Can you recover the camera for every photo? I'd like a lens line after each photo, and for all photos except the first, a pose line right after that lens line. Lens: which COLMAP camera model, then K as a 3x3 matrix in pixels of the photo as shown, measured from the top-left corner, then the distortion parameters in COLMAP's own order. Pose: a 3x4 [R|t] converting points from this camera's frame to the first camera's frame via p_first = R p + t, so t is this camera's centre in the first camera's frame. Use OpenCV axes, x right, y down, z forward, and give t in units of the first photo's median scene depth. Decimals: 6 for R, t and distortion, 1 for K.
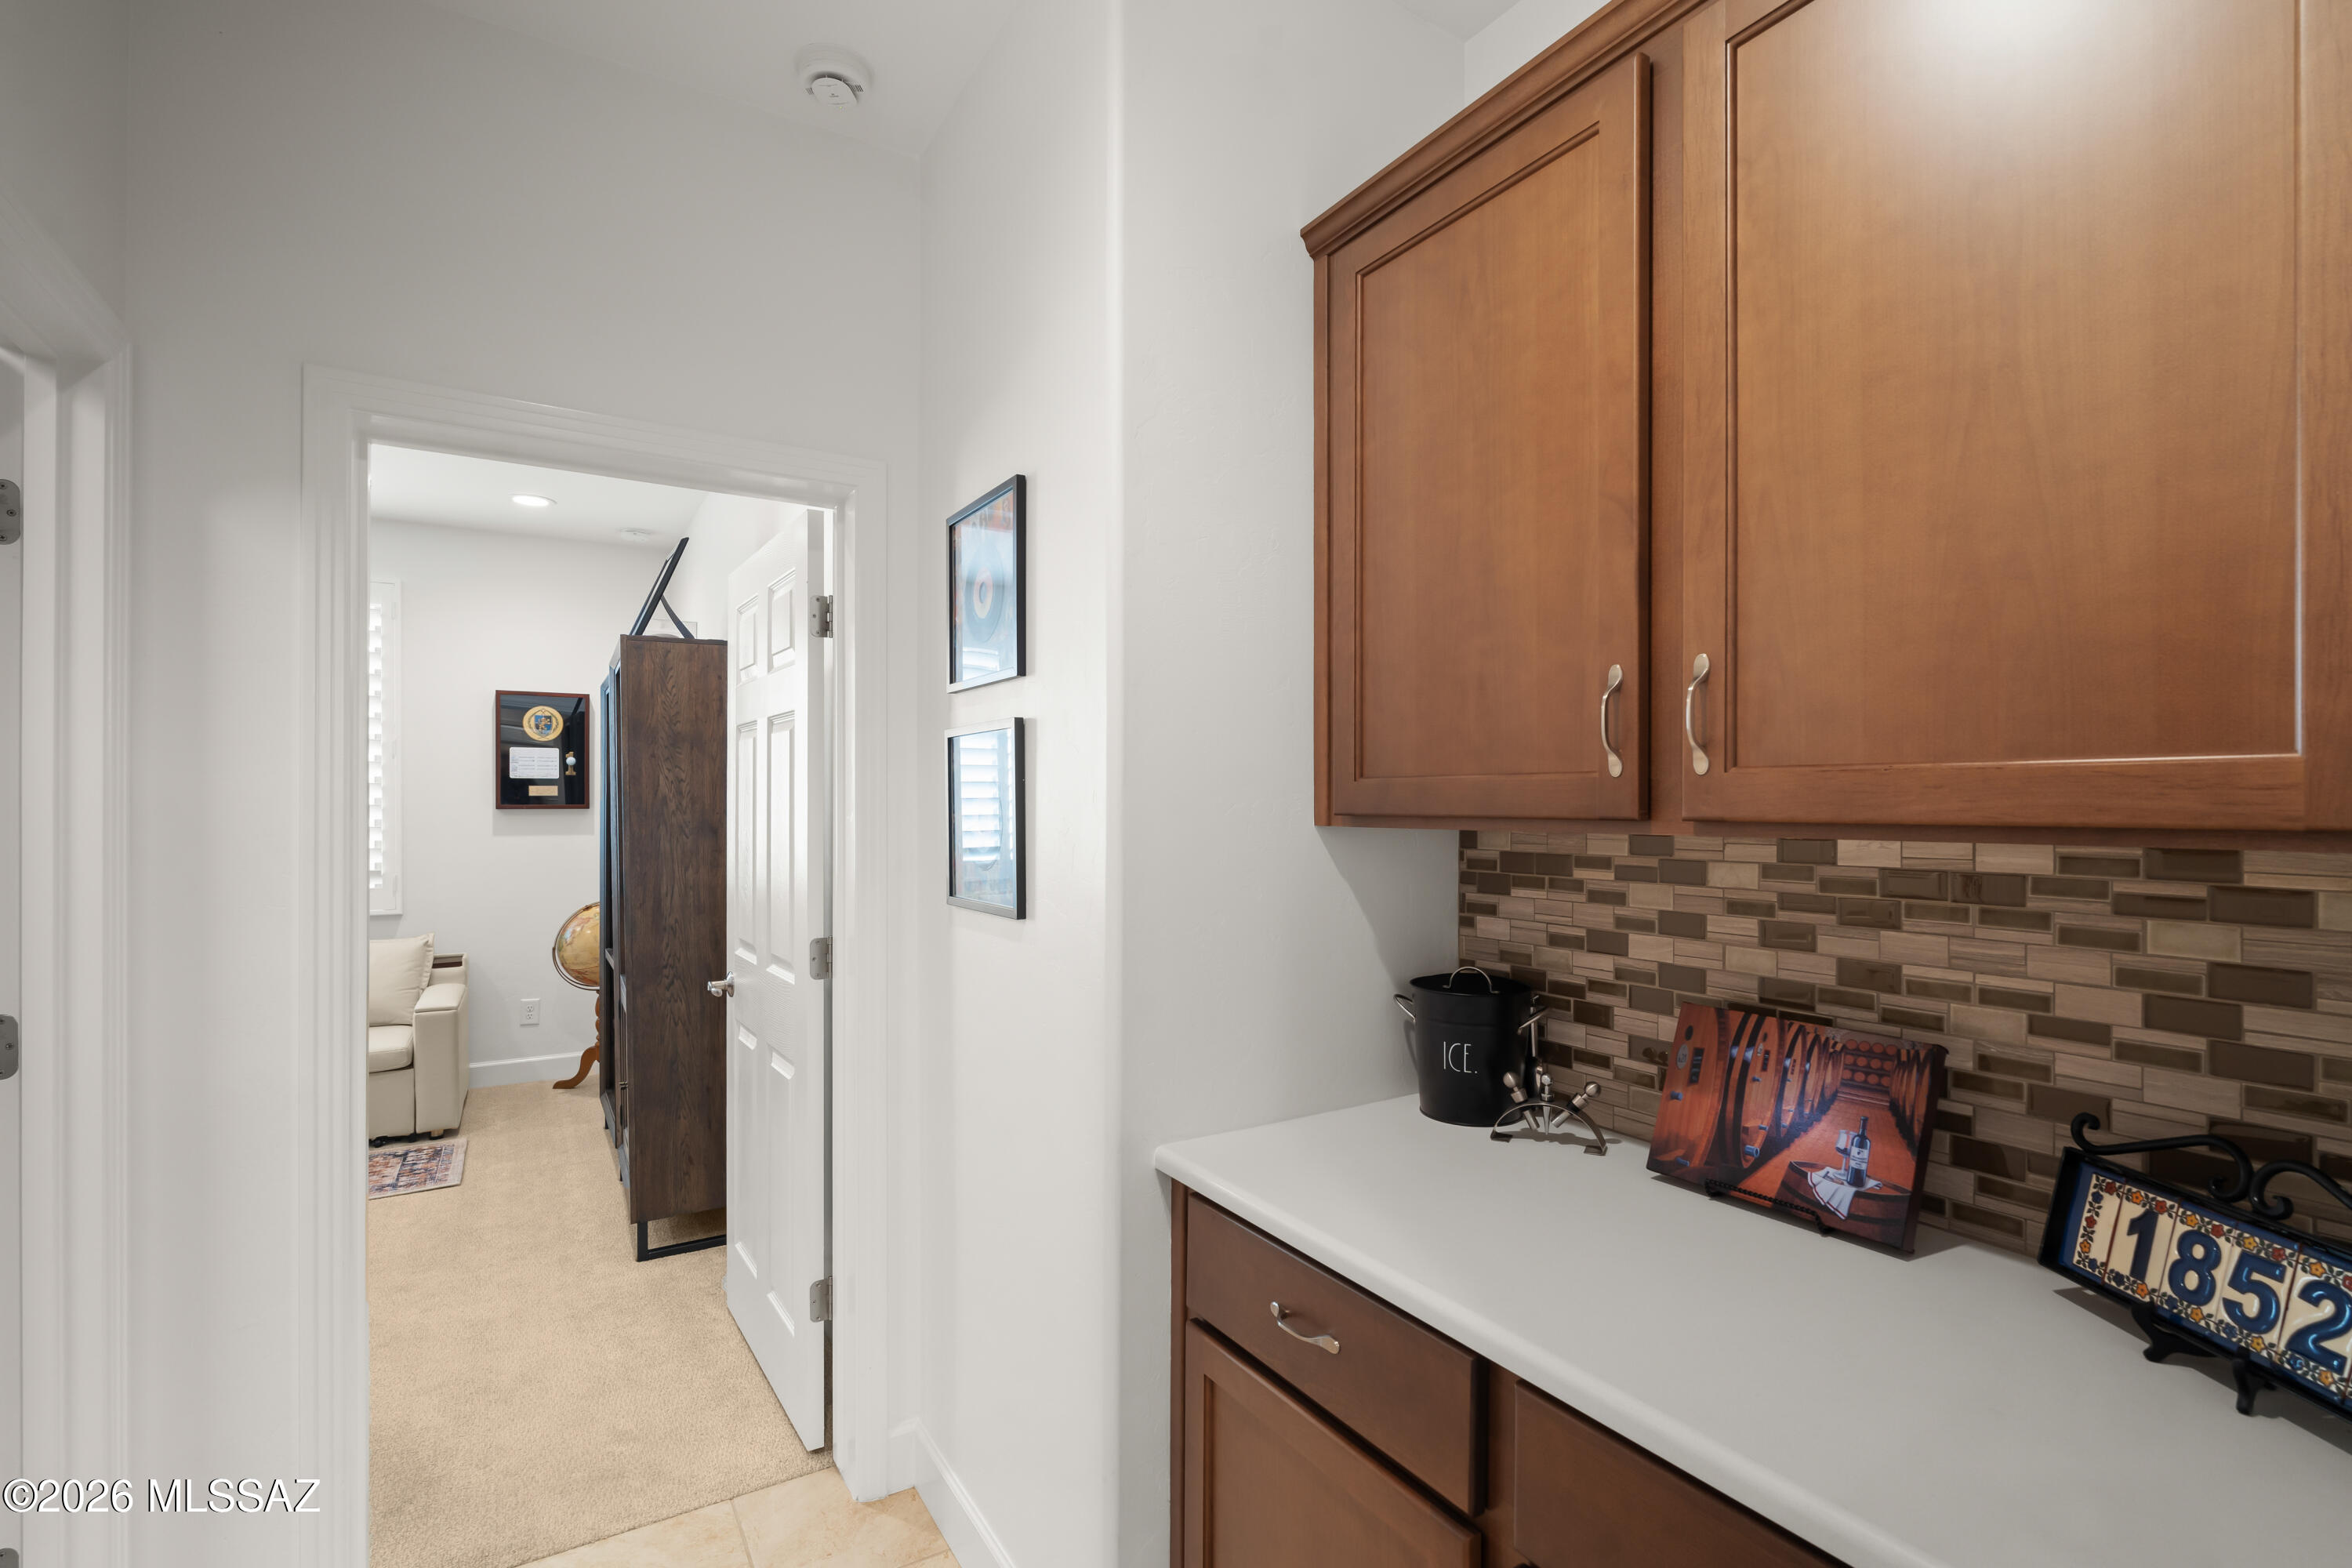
lens RADIAL K [[1038.5, 0, 1173.6], [0, 1038.5, 801.3], [0, 0, 1]] dist [-0.005409, 0.001313]
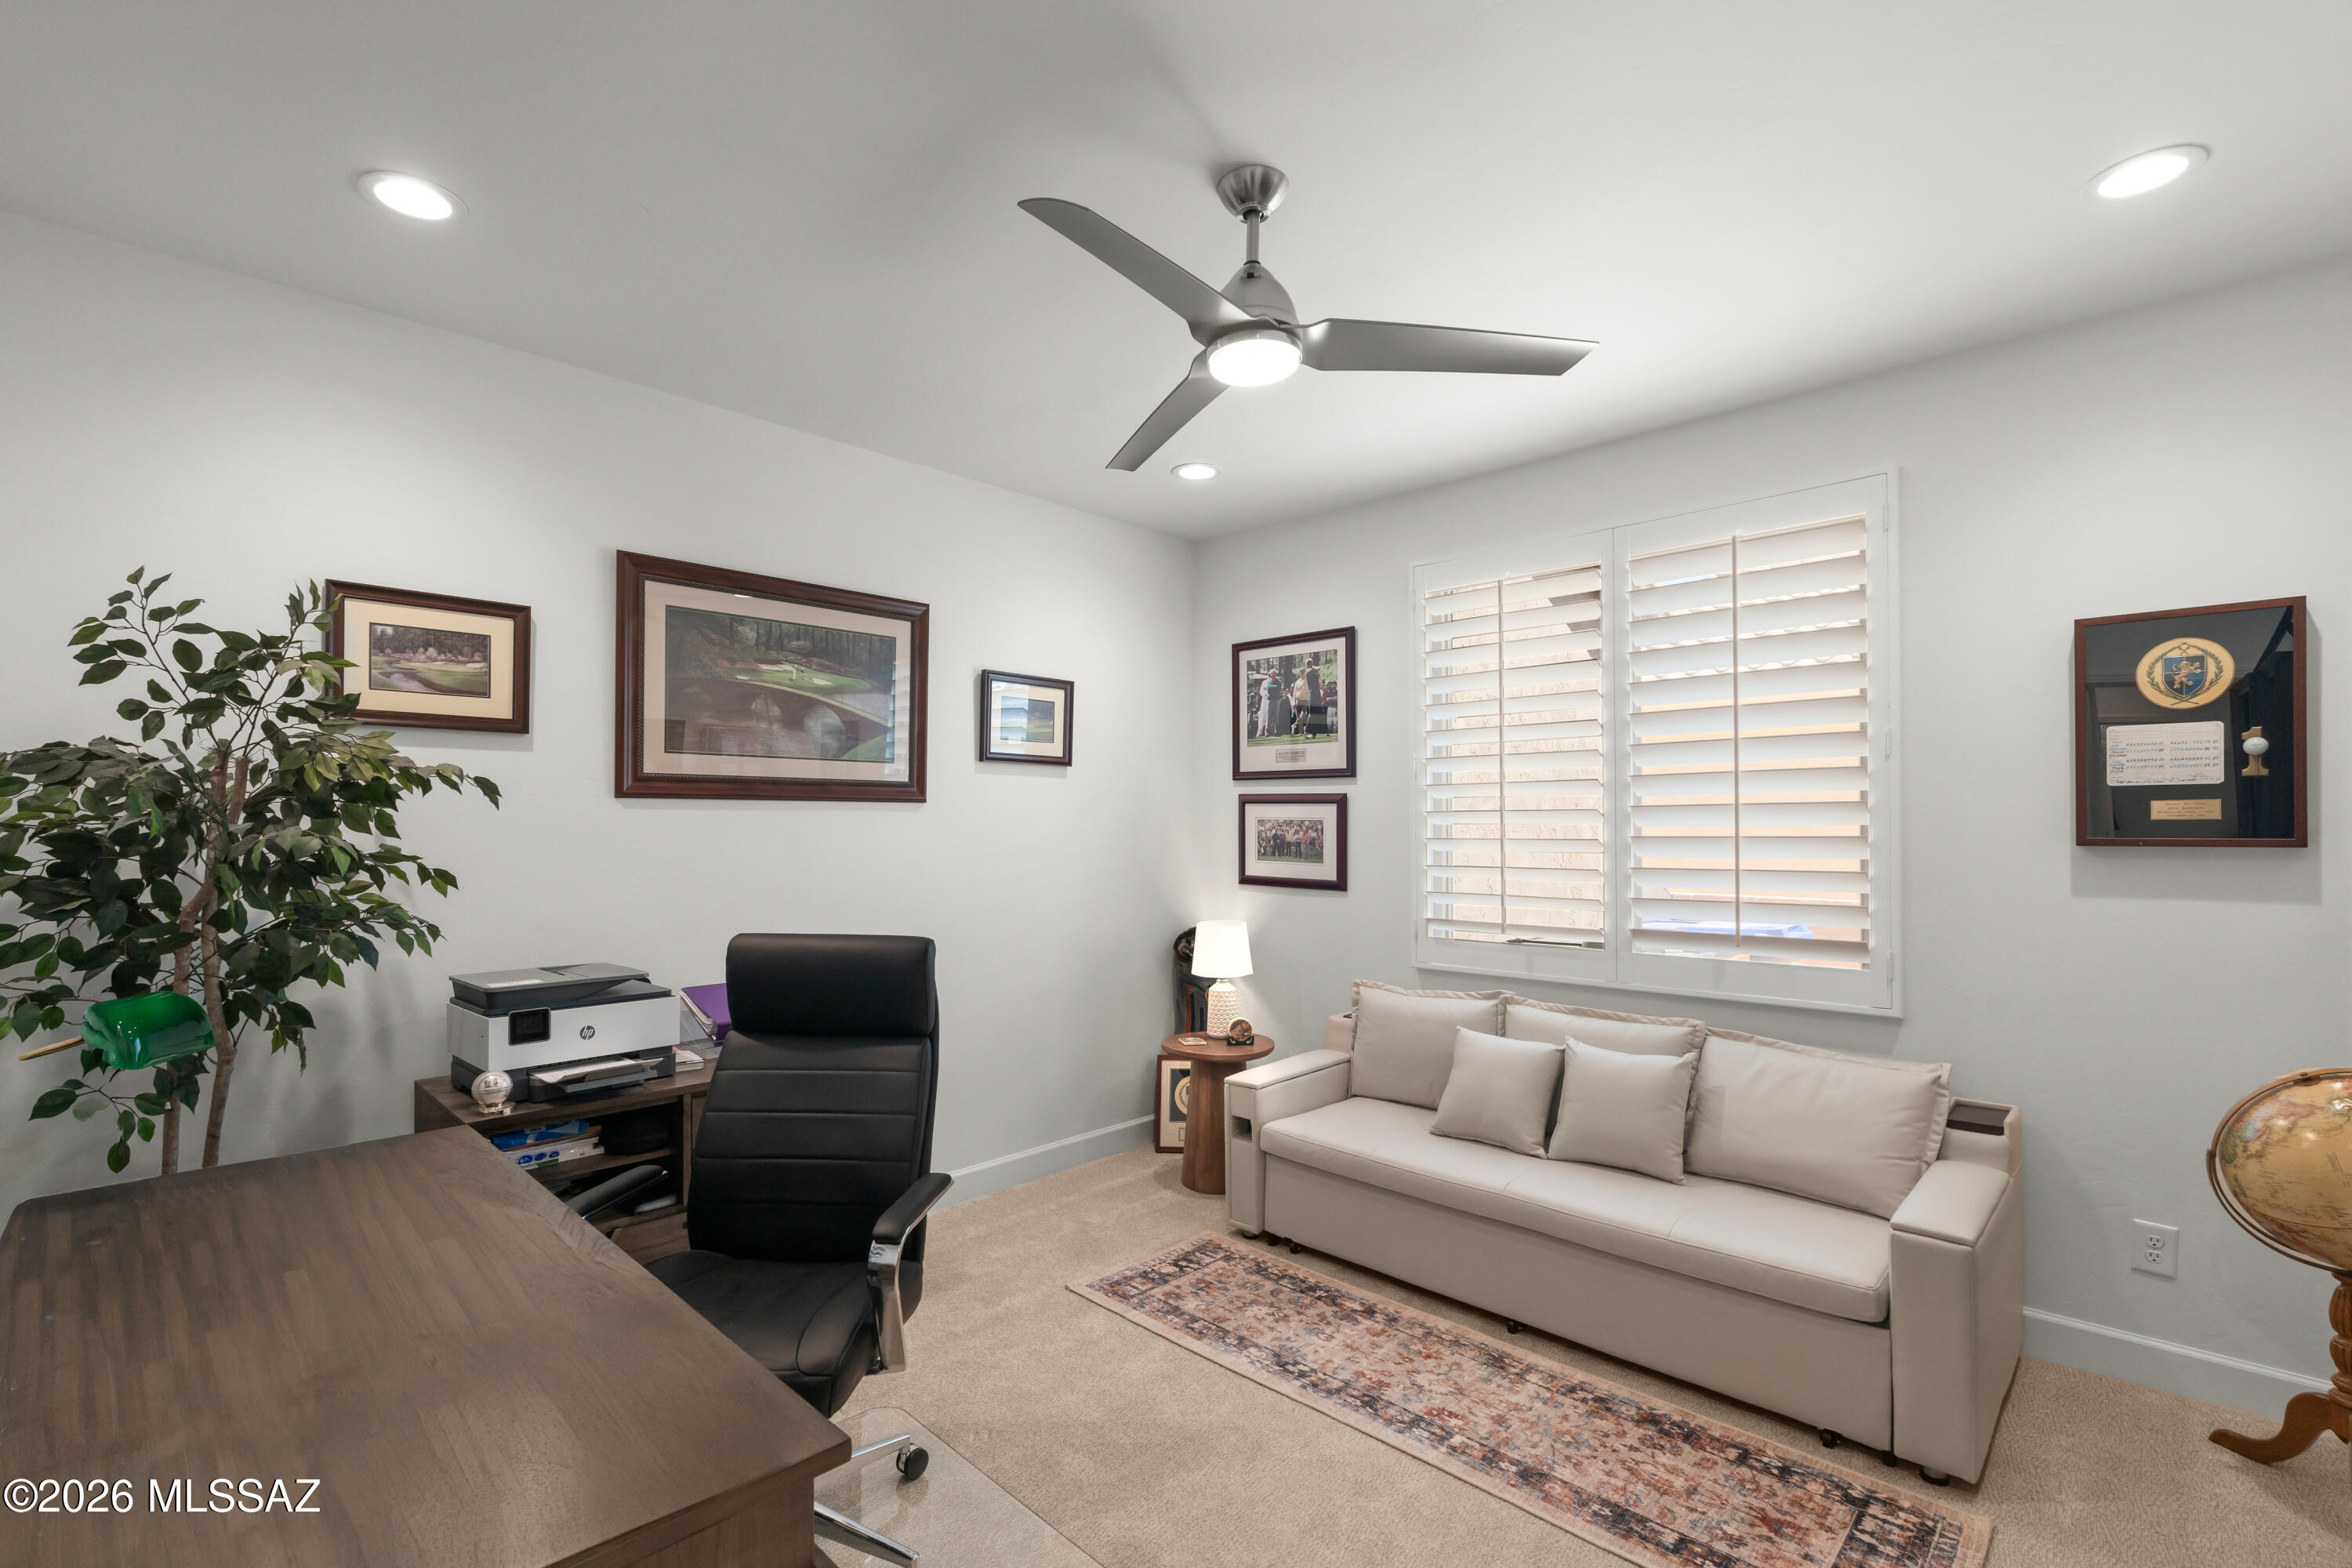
lens RADIAL K [[1038.5, 0, 1147.7], [0, 1038.5, 825.2], [0, 0, 1]] dist [-0.005409, 0.001313]
pose [[0.229512, -0.000886, -0.973305, -0.258759], [0.001873, 0.999998, -0.000468, -0.003969], [0.973304, -0.001715, 0.229514, 0.434221]]
